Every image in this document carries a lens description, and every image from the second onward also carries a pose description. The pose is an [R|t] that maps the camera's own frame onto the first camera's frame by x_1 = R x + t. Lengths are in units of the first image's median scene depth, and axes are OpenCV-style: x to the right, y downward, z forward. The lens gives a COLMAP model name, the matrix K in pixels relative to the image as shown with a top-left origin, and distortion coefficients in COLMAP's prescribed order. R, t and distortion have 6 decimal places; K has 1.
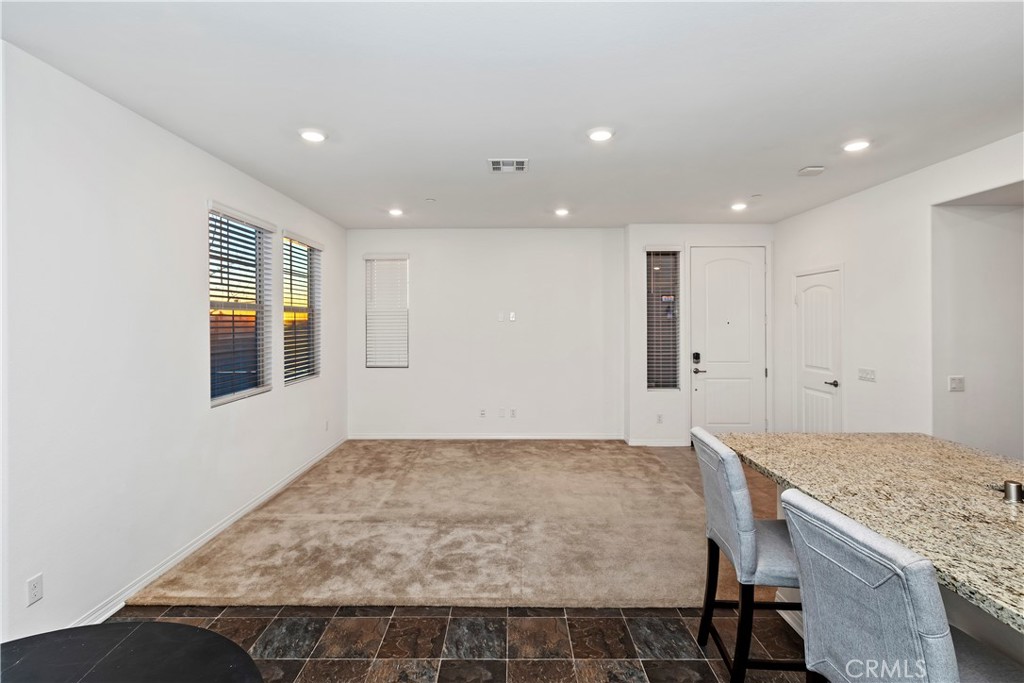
lens RADIAL K [[463.7, 0, 514.3], [0, 463.7, 326.2], [0, 0, 1]] dist [0.001951, -0.000406]
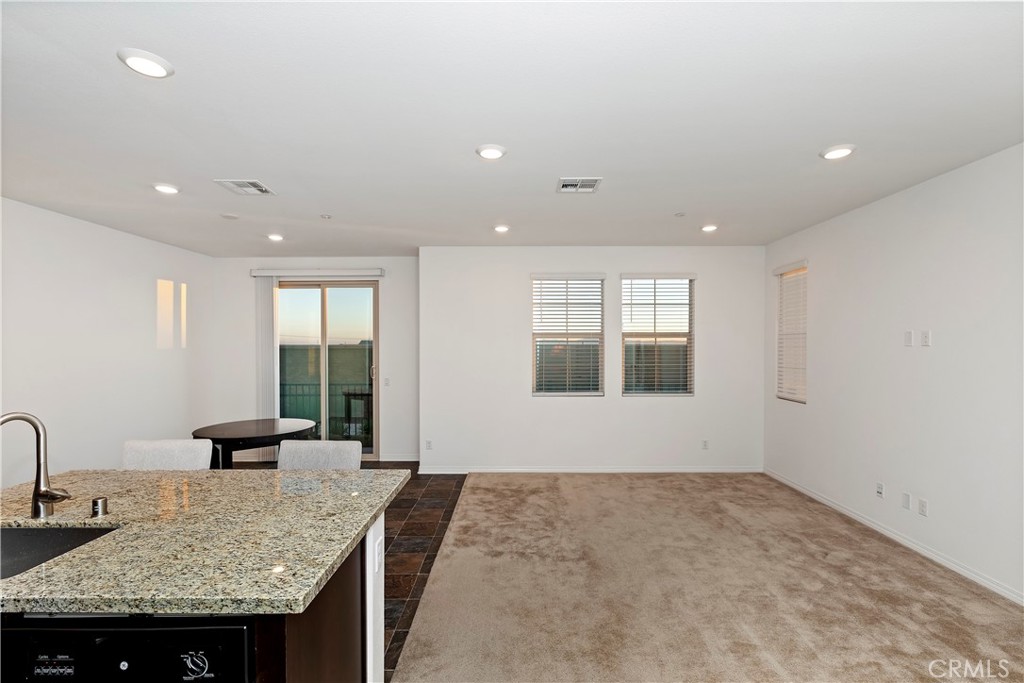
lens RADIAL K [[463.7, 0, 525.4], [0, 463.7, 350.1], [0, 0, 1]] dist [0.001951, -0.000406]
pose [[0.013761, 0.014604, -0.999799, 1.041297], [-0.011542, 0.999829, 0.014445, -0.018061], [0.999839, 0.011341, 0.013928, 0.948630]]
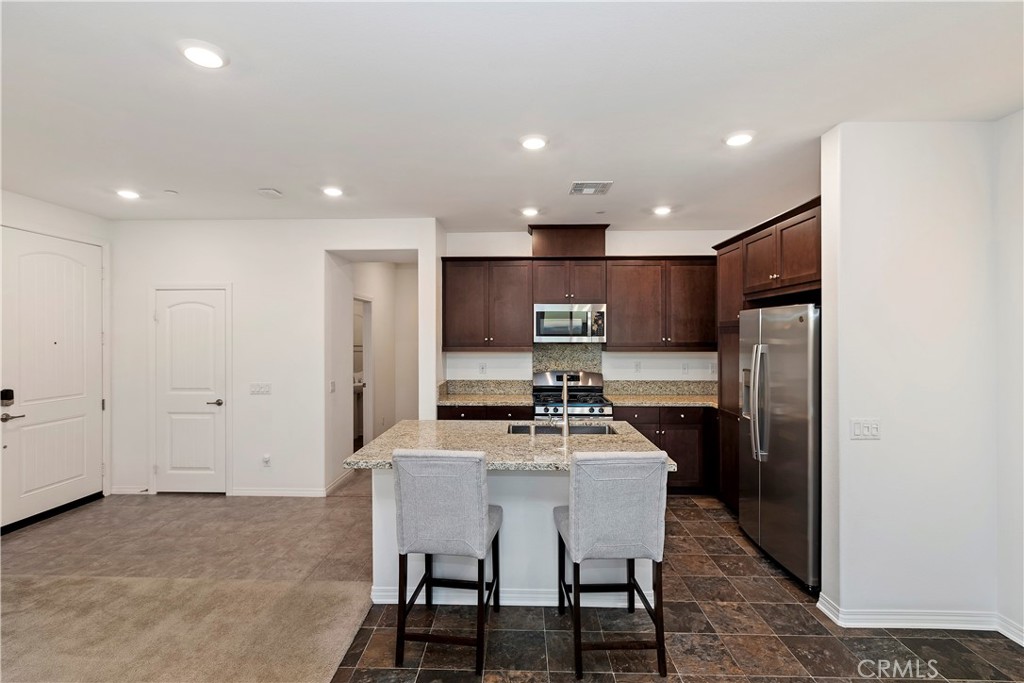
lens RADIAL K [[463.7, 0, 508.5], [0, 463.7, 334.4], [0, 0, 1]] dist [0.001951, -0.000406]
pose [[0.031788, 0.006875, 0.999471, -0.404477], [0.013118, 0.999887, -0.007295, -0.009947], [-0.999409, 0.013343, 0.031694, 0.491996]]
